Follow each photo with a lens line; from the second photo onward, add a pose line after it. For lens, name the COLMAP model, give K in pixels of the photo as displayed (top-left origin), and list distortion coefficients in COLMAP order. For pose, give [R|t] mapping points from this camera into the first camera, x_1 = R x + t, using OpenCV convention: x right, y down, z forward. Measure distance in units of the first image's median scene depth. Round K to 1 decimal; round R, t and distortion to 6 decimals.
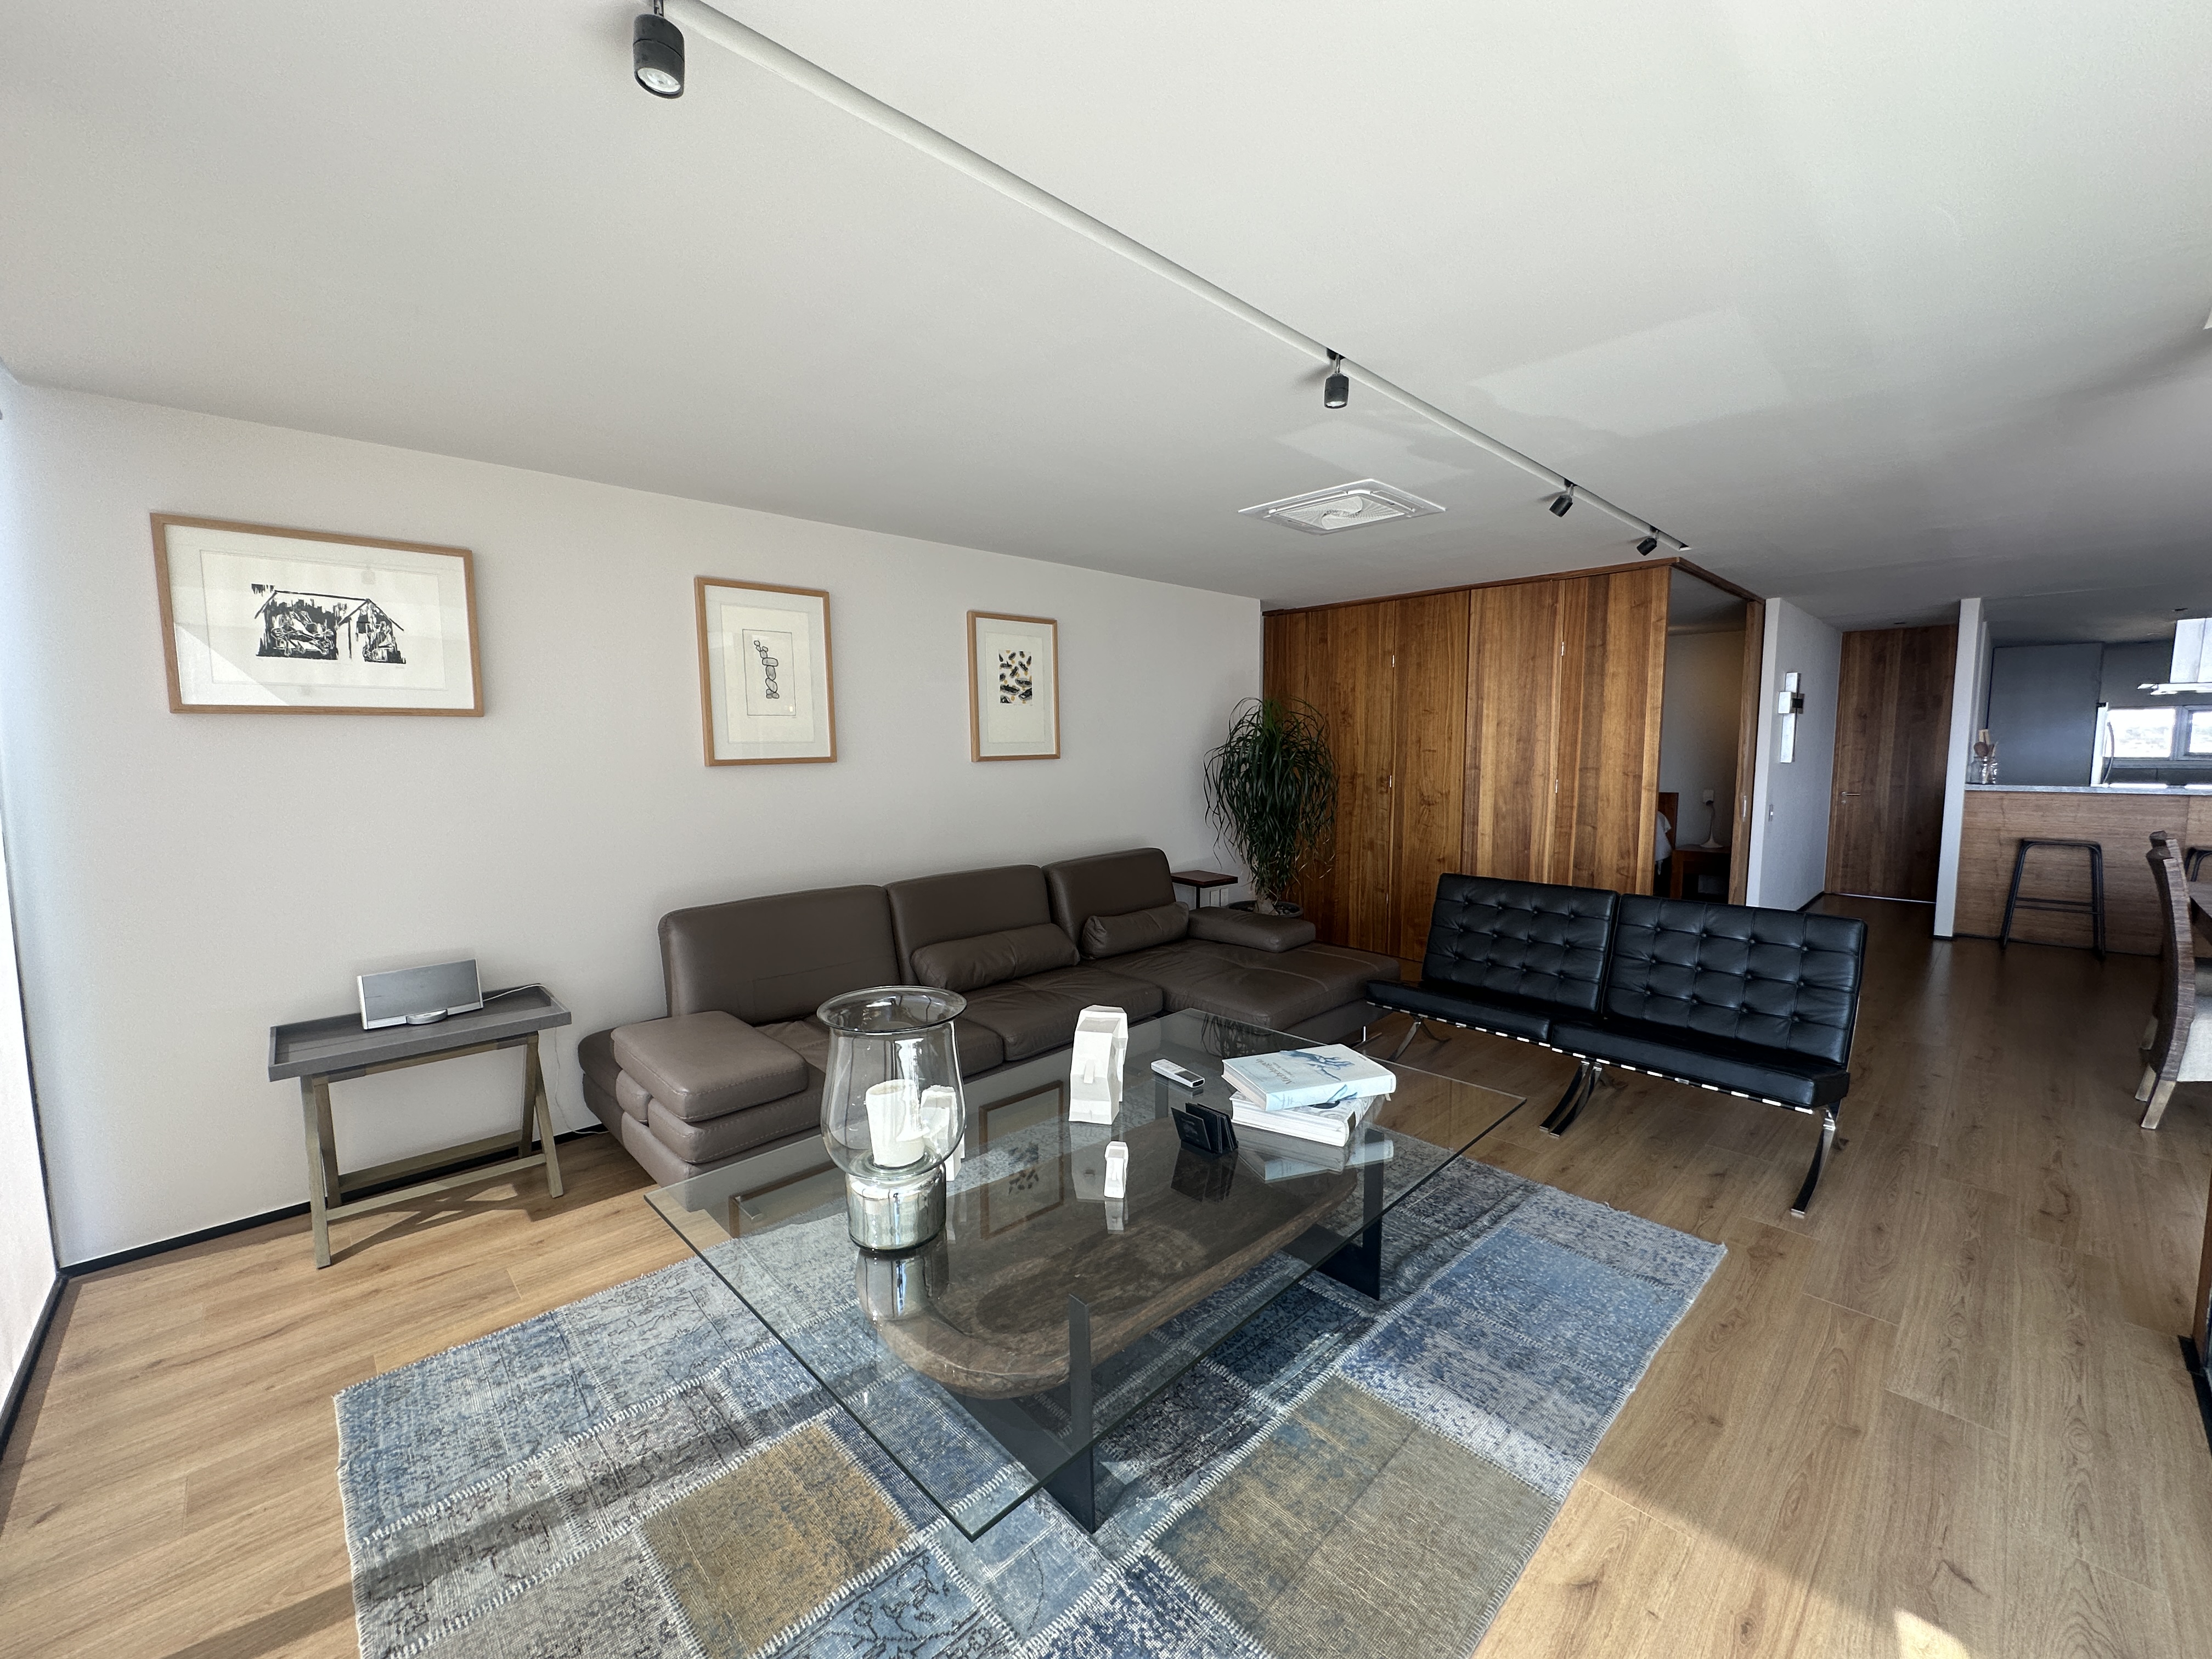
lens RADIAL K [[886.6, 0, 1071.9], [0, 886.6, 830.7], [0, 0, 1]] dist [-0.006206, -0.000285]
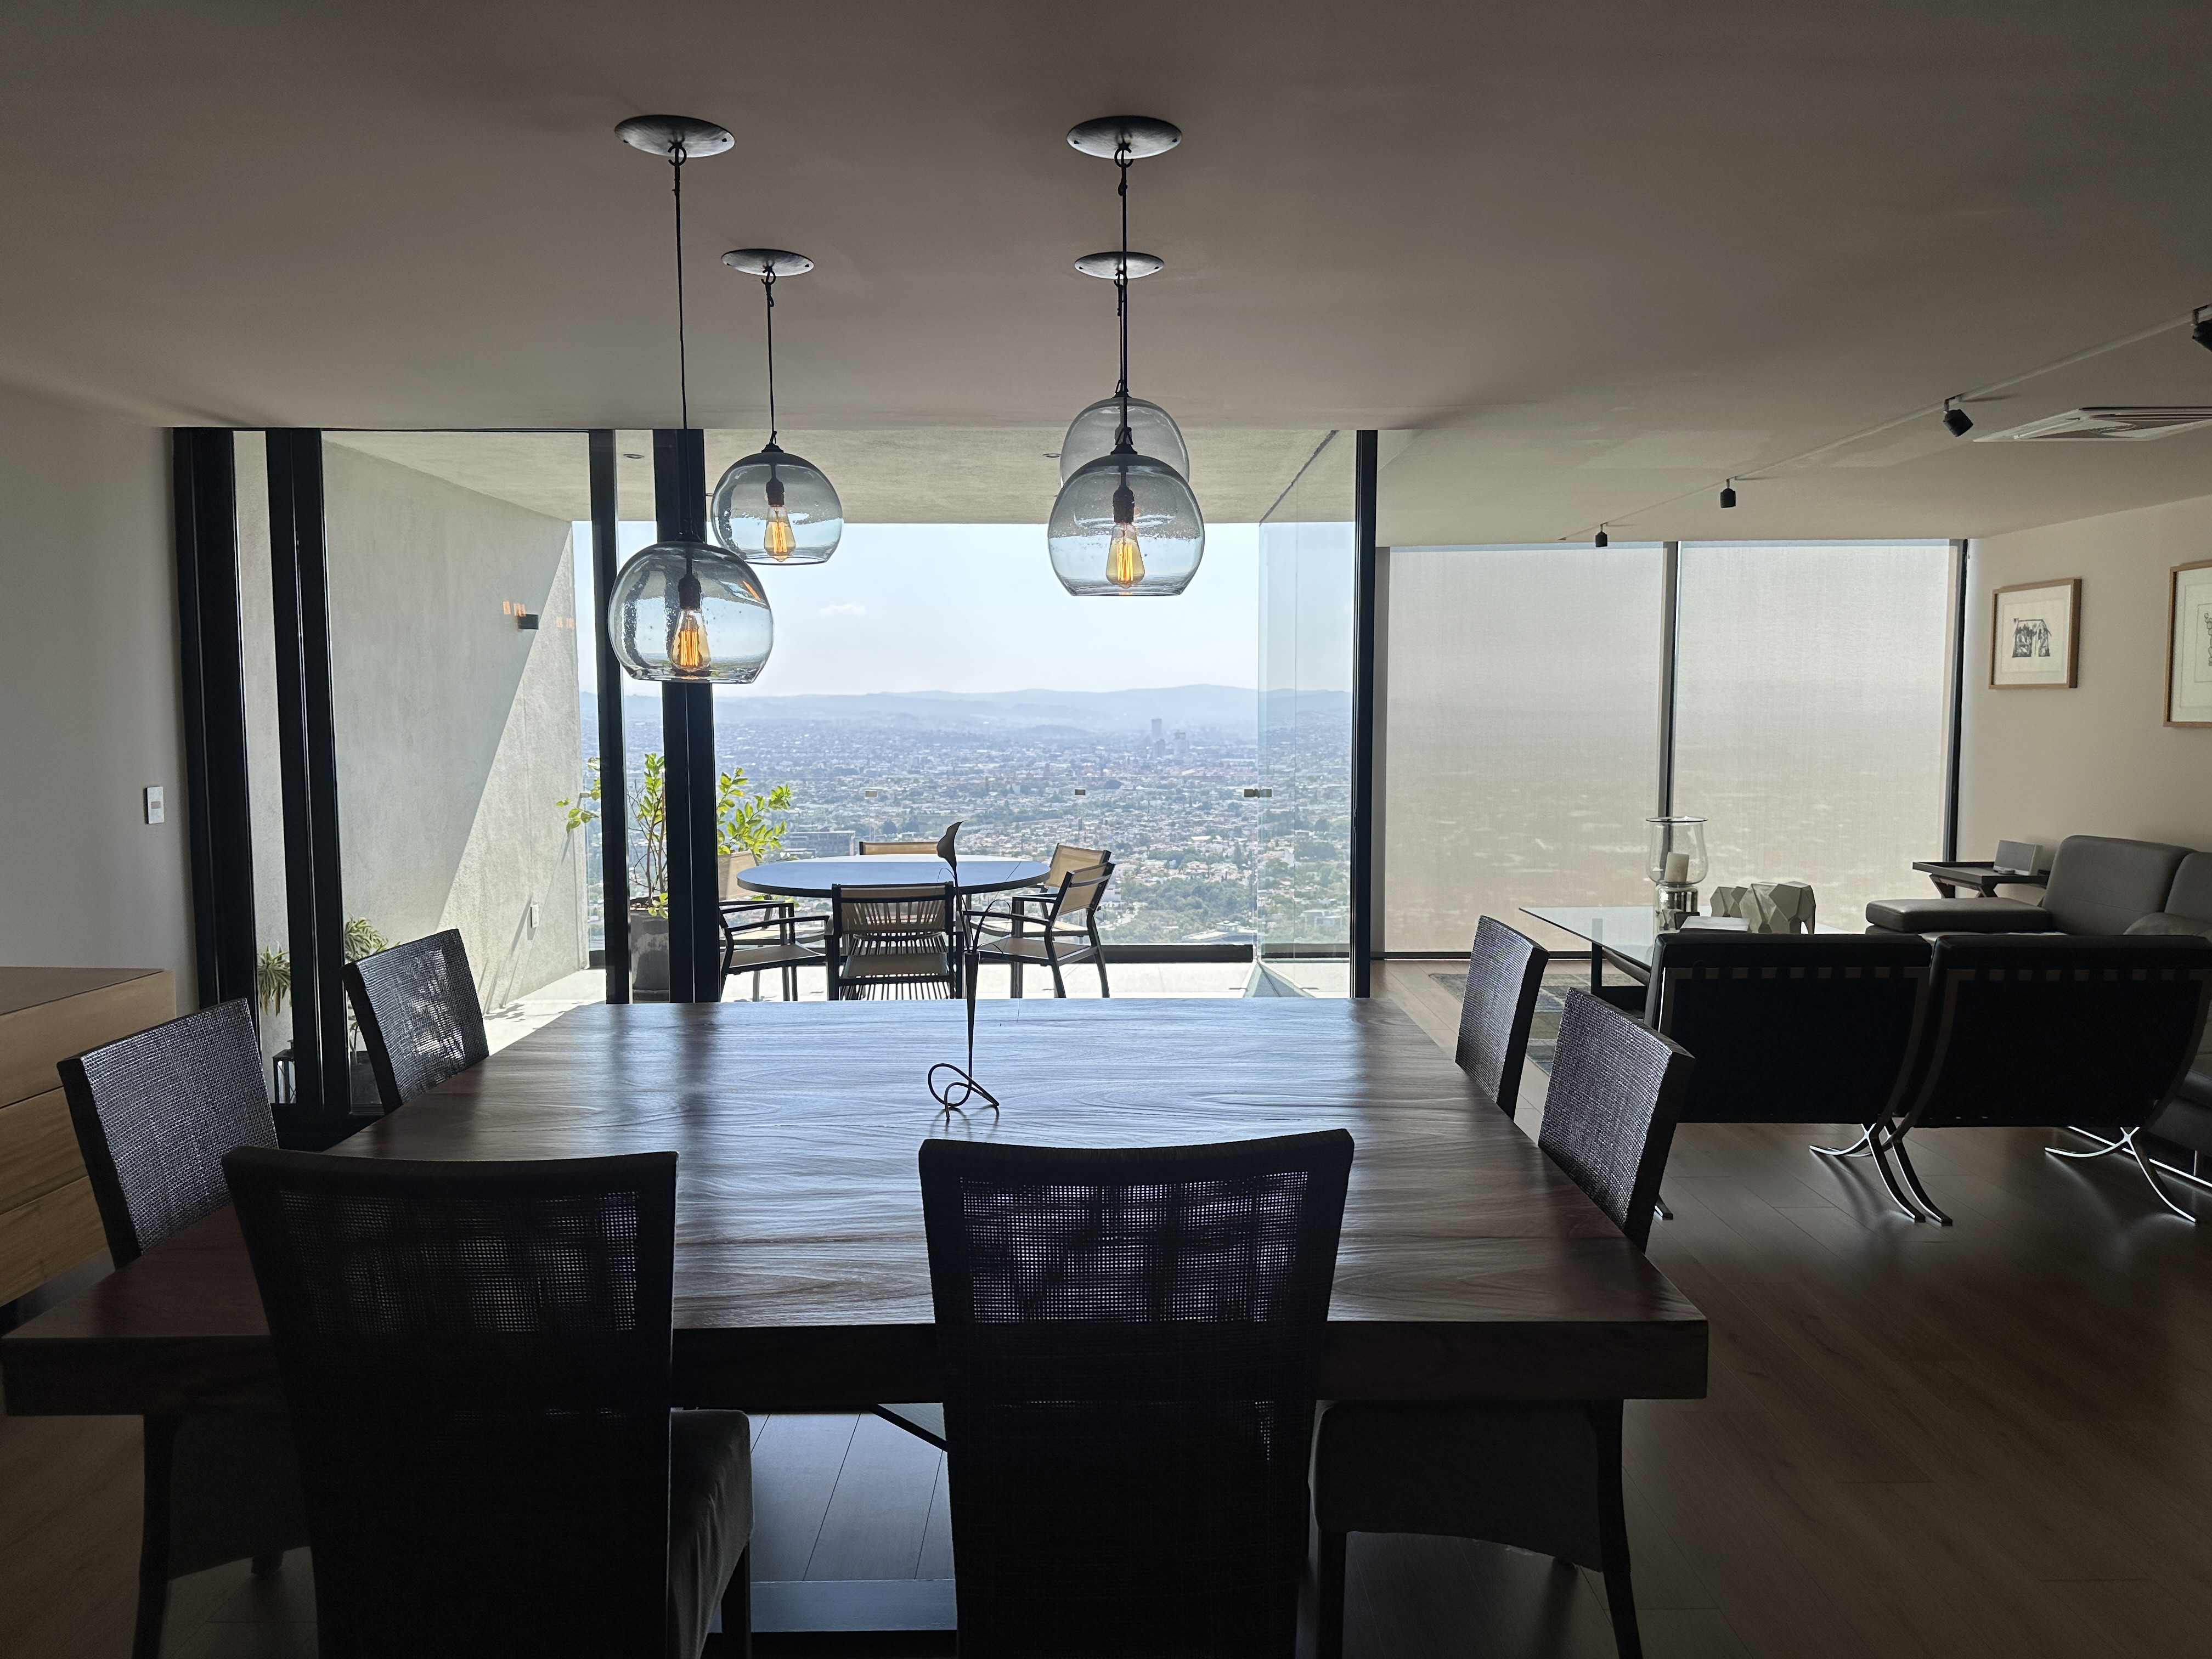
lens RADIAL K [[1534.2, 0, 1121.7], [0, 1534.2, 847.2], [0, 0, 1]] dist [0.066798, -0.087790]
pose [[-0.660571, 0.075648, -0.746943, 1.590406], [-0.065194, 0.985372, 0.157451, -0.118107], [0.747928, 0.152704, -0.645976, 1.039014]]
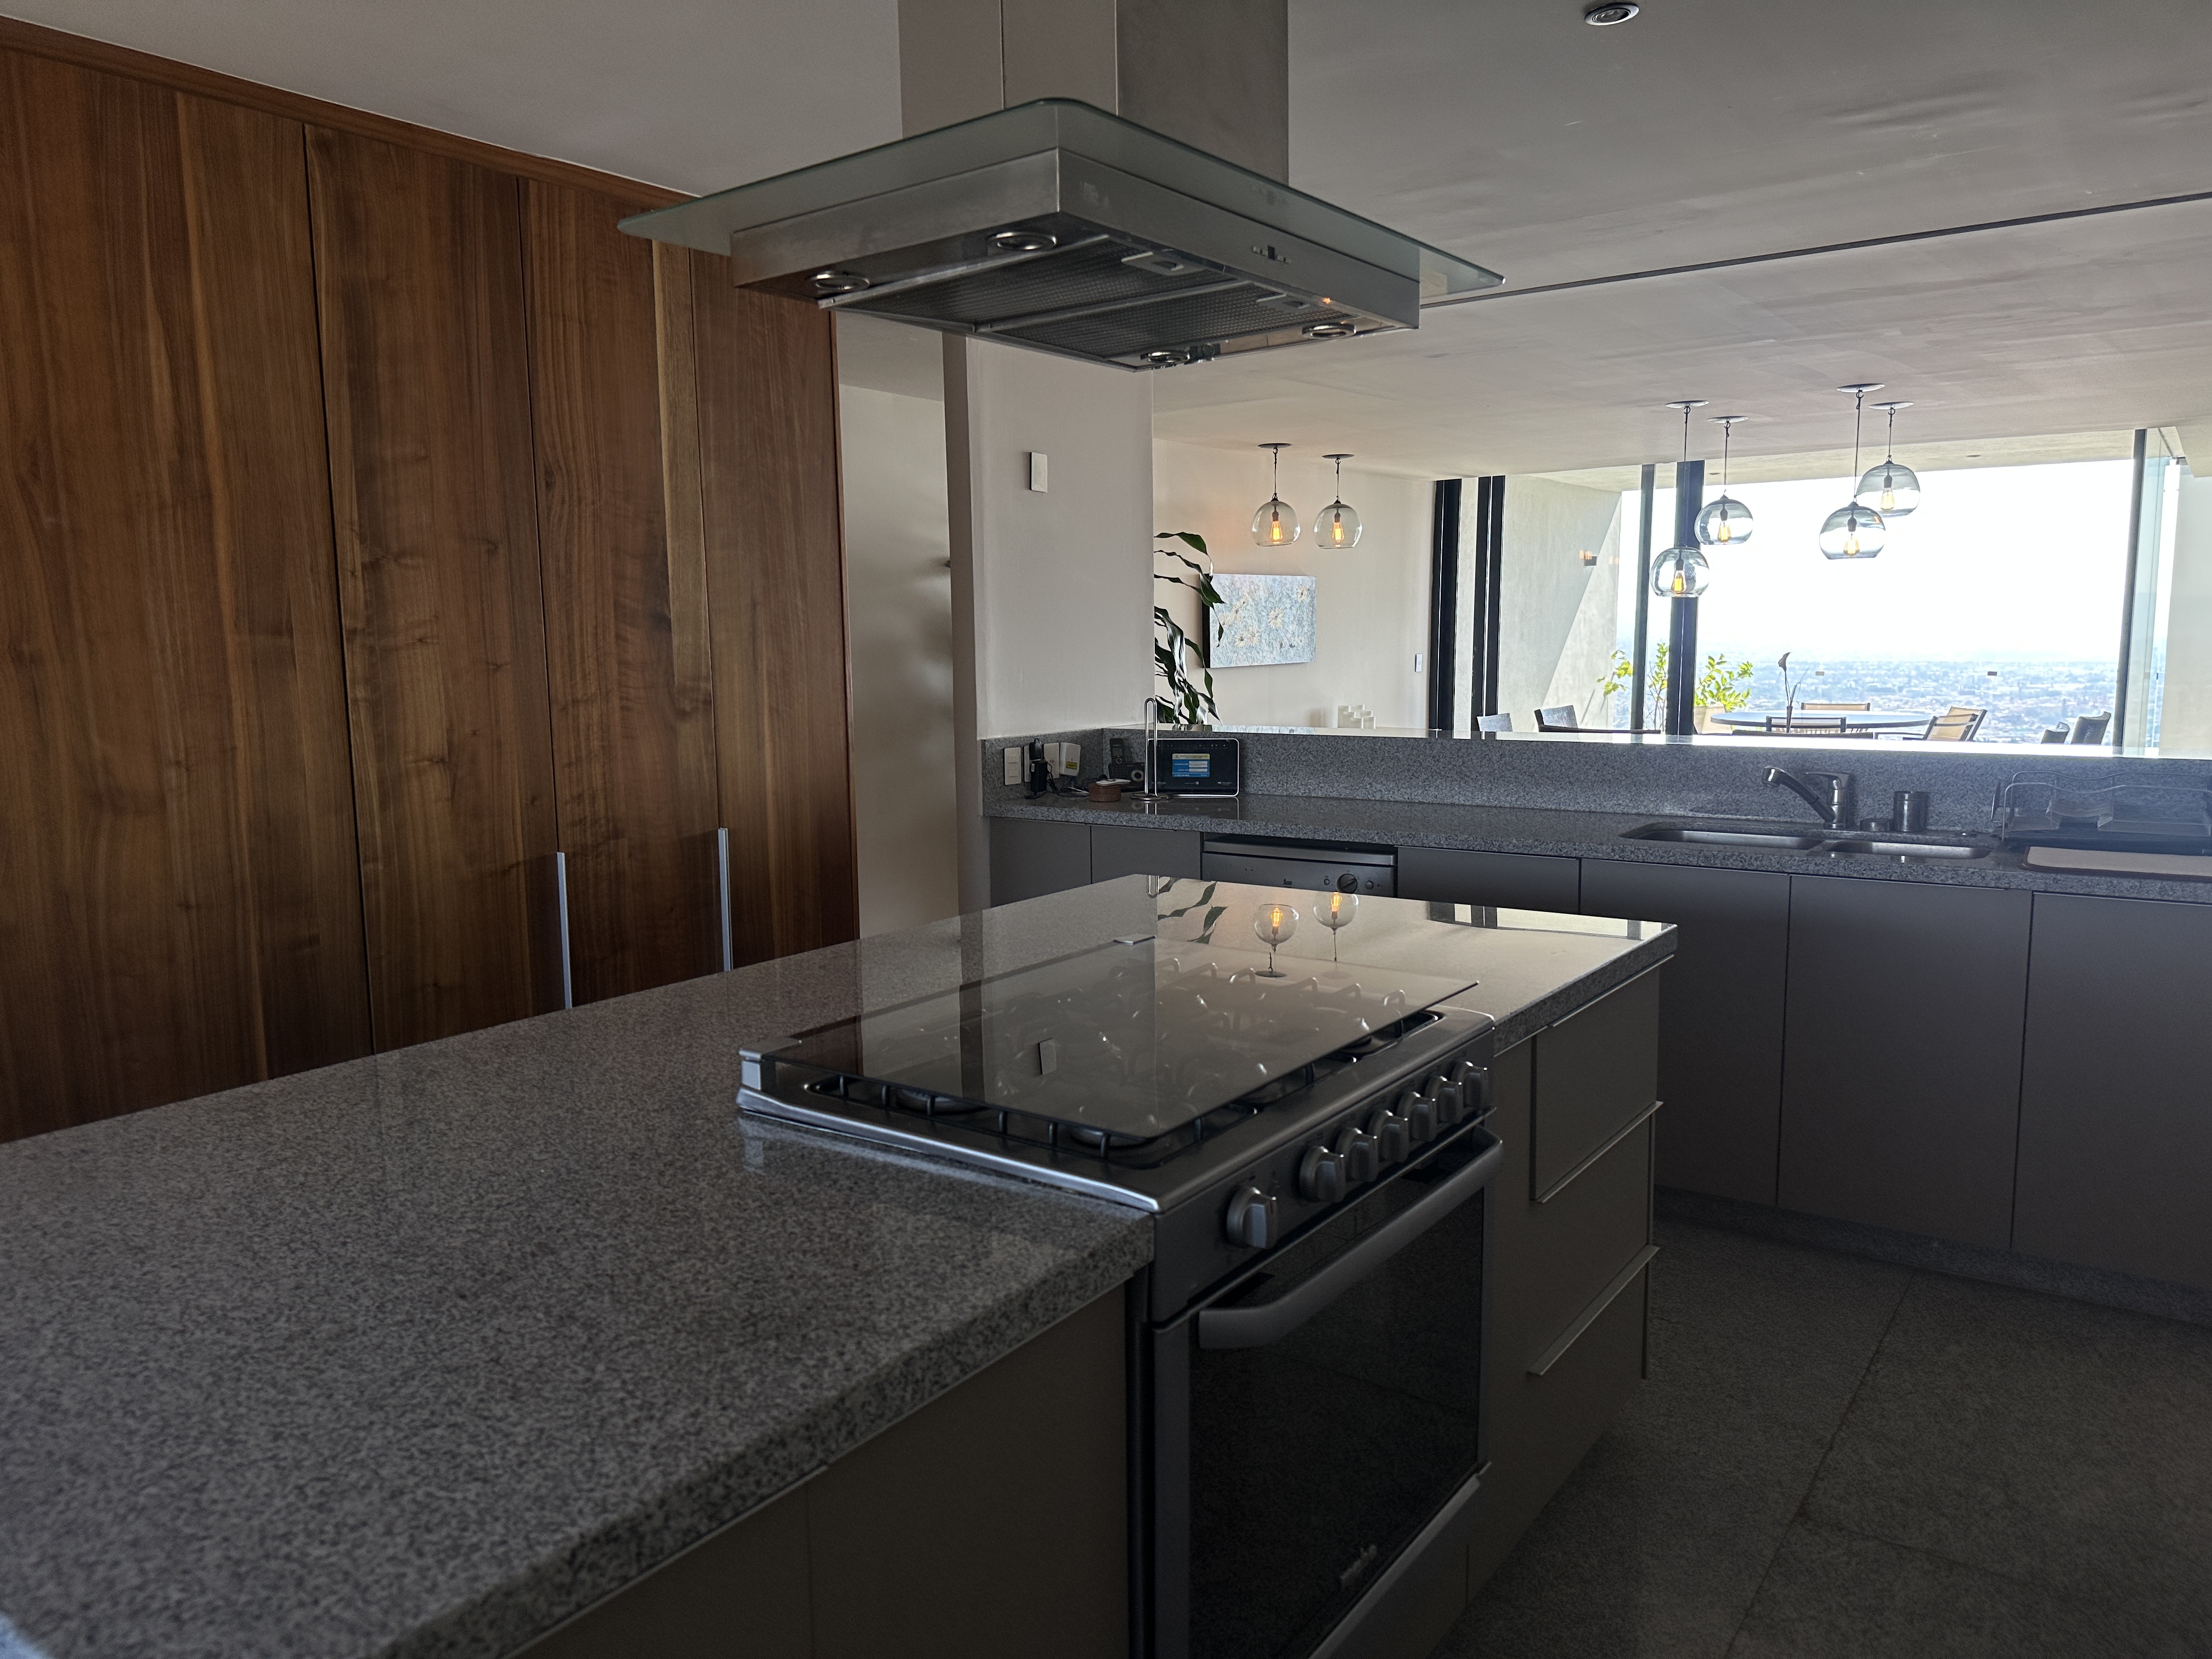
lens RADIAL K [[1534.2, 0, 1110.2], [0, 1534.2, 838.0], [0, 0, 1]] dist [0.066798, -0.087790]
pose [[-0.977297, 0.047152, -0.206563, 2.176139], [-0.000603, 0.974300, 0.225253, -0.194879], [0.211875, 0.220263, -0.952152, 1.988226]]
